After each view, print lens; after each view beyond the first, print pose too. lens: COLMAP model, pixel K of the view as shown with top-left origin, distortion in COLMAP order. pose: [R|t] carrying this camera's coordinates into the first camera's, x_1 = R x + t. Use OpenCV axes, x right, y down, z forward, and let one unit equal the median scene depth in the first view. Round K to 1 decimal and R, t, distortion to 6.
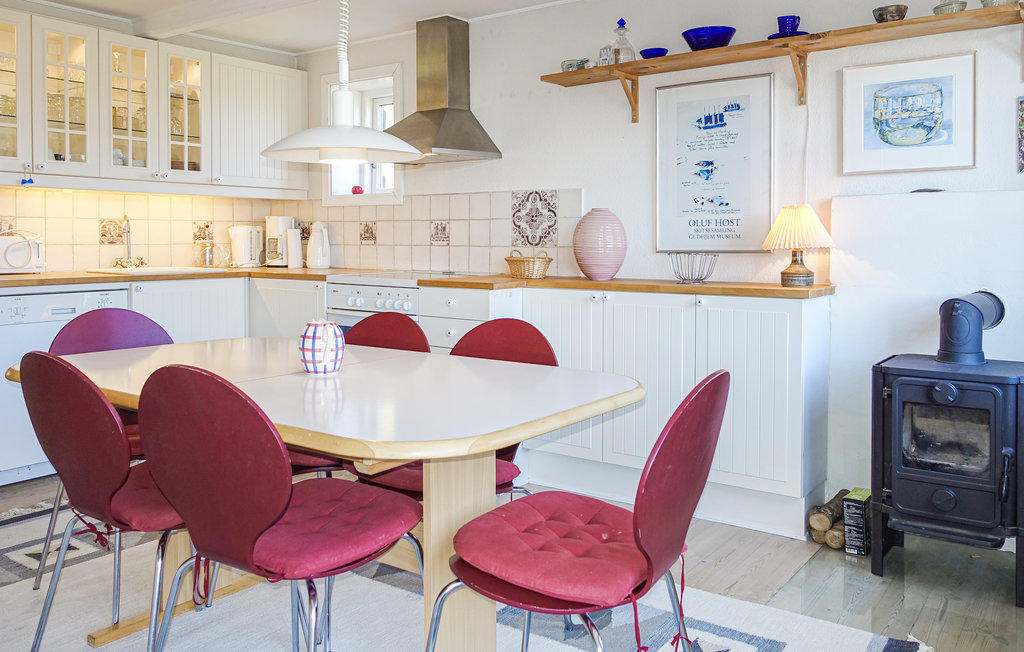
lens RADIAL K [[838.0, 0, 494.3], [0, 838.0, 274.4], [0, 0, 1]] dist [0.004185, -0.002178]
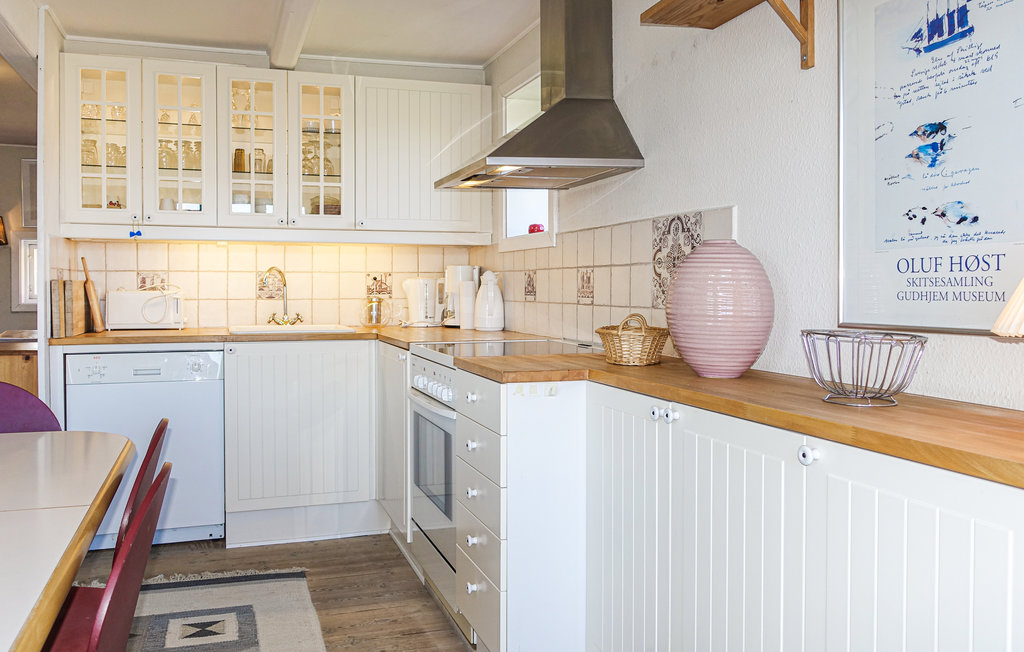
lens RADIAL K [[817.4, 0, 442.8], [0, 817.4, 308.0], [0, 0, 1]] dist [-0.000411, 0.001684]
pose [[0.798650, 0.014346, -0.601625, 0.262803], [-0.025042, 0.999642, -0.009406, -0.024191], [0.601275, 0.022578, 0.798723, 0.432887]]
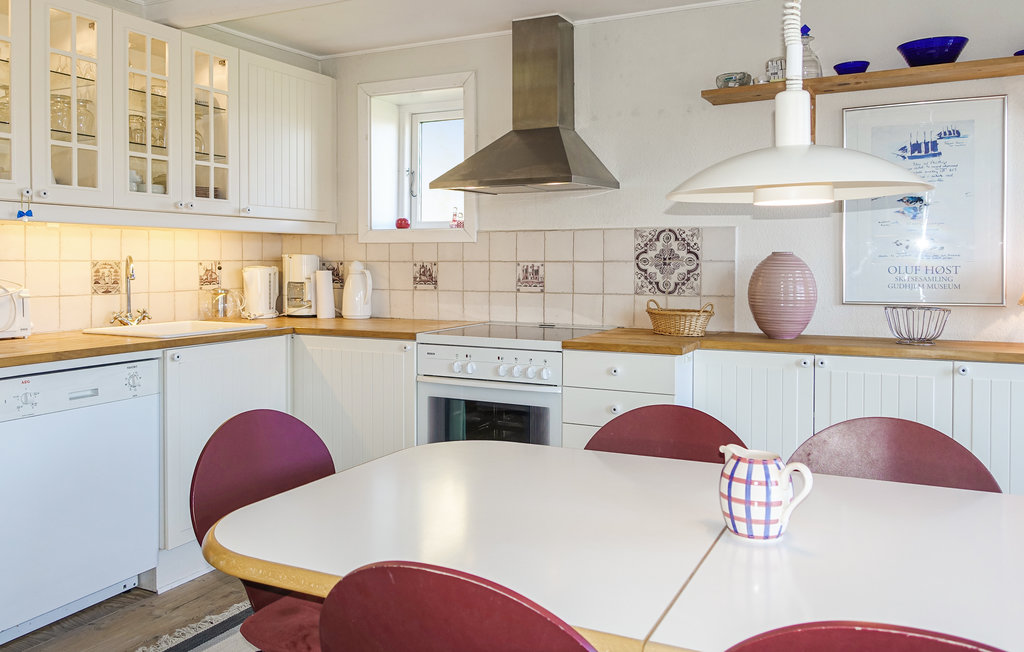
lens RADIAL K [[830.0, 0, 491.4], [0, 830.0, 284.0], [0, 0, 1]] dist [0.005225, 0.002848]
pose [[0.984748, -0.007099, 0.173840, -0.266270], [0.009696, 0.999854, -0.014097, -0.033944], [-0.173714, 0.015568, 0.984673, 0.213822]]
